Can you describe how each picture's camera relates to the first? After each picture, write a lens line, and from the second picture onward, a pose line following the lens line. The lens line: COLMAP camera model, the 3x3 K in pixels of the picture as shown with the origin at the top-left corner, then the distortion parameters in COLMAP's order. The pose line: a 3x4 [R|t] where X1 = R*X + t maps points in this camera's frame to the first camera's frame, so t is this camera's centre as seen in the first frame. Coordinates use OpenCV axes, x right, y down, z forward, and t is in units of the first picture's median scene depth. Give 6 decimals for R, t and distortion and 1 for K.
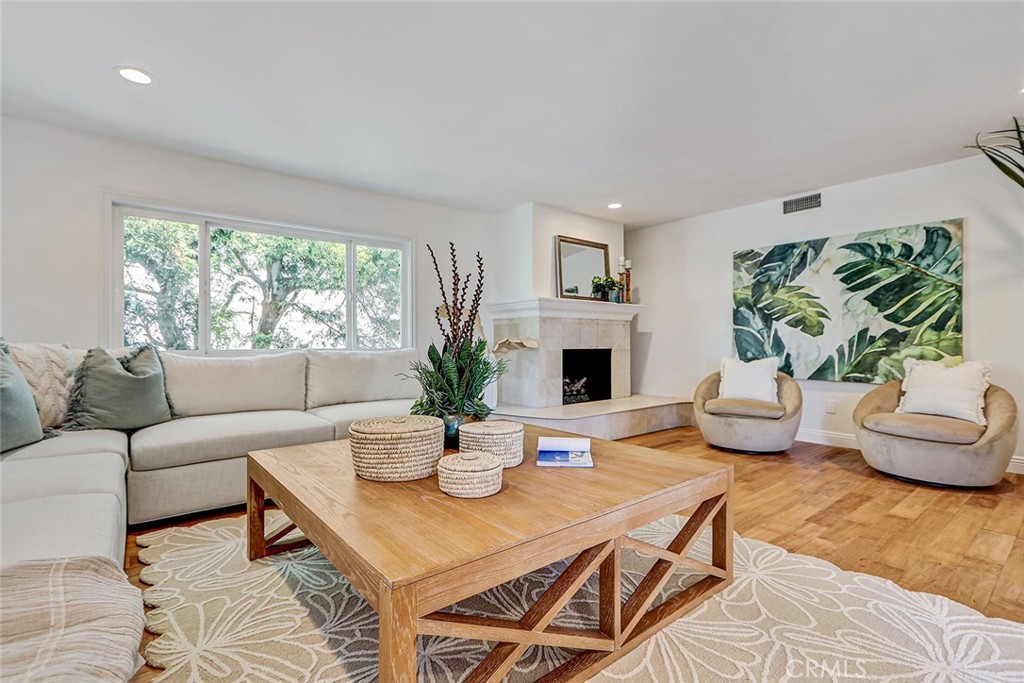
lens RADIAL K [[469.8, 0, 497.0], [0, 469.8, 347.0], [0, 0, 1]] dist [0.003825, -0.003518]
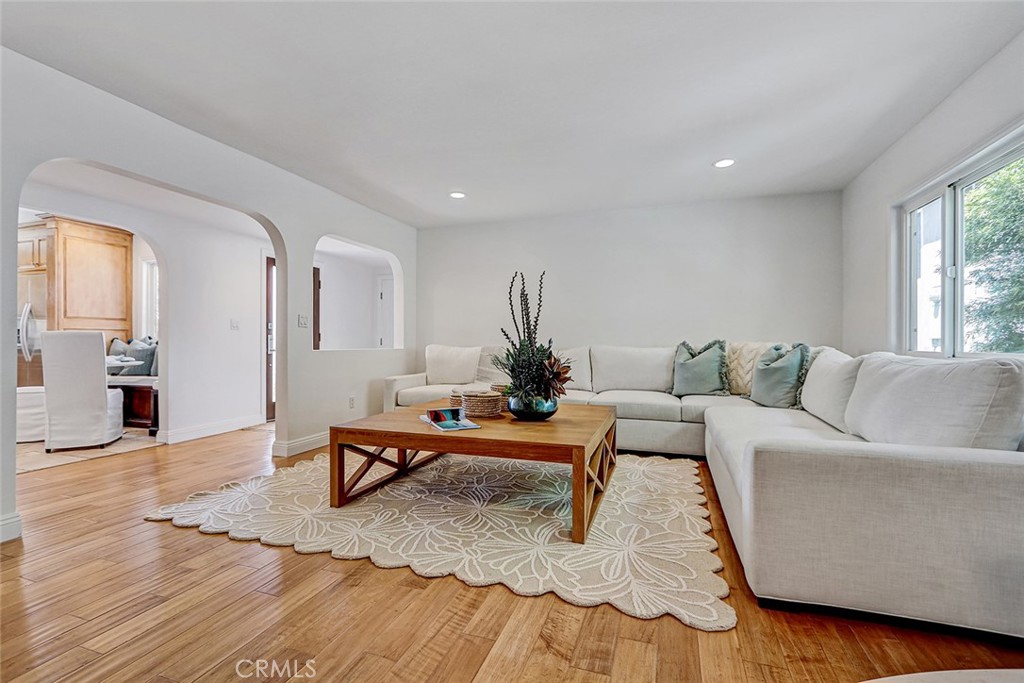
lens RADIAL K [[469.8, 0, 499.1], [0, 469.8, 339.6], [0, 0, 1]] dist [0.003825, -0.003518]
pose [[-0.848195, -0.003134, -0.529675, 0.347094], [-0.006394, 0.999970, 0.004323, -0.009961], [0.529646, 0.007054, -0.848189, 1.044001]]
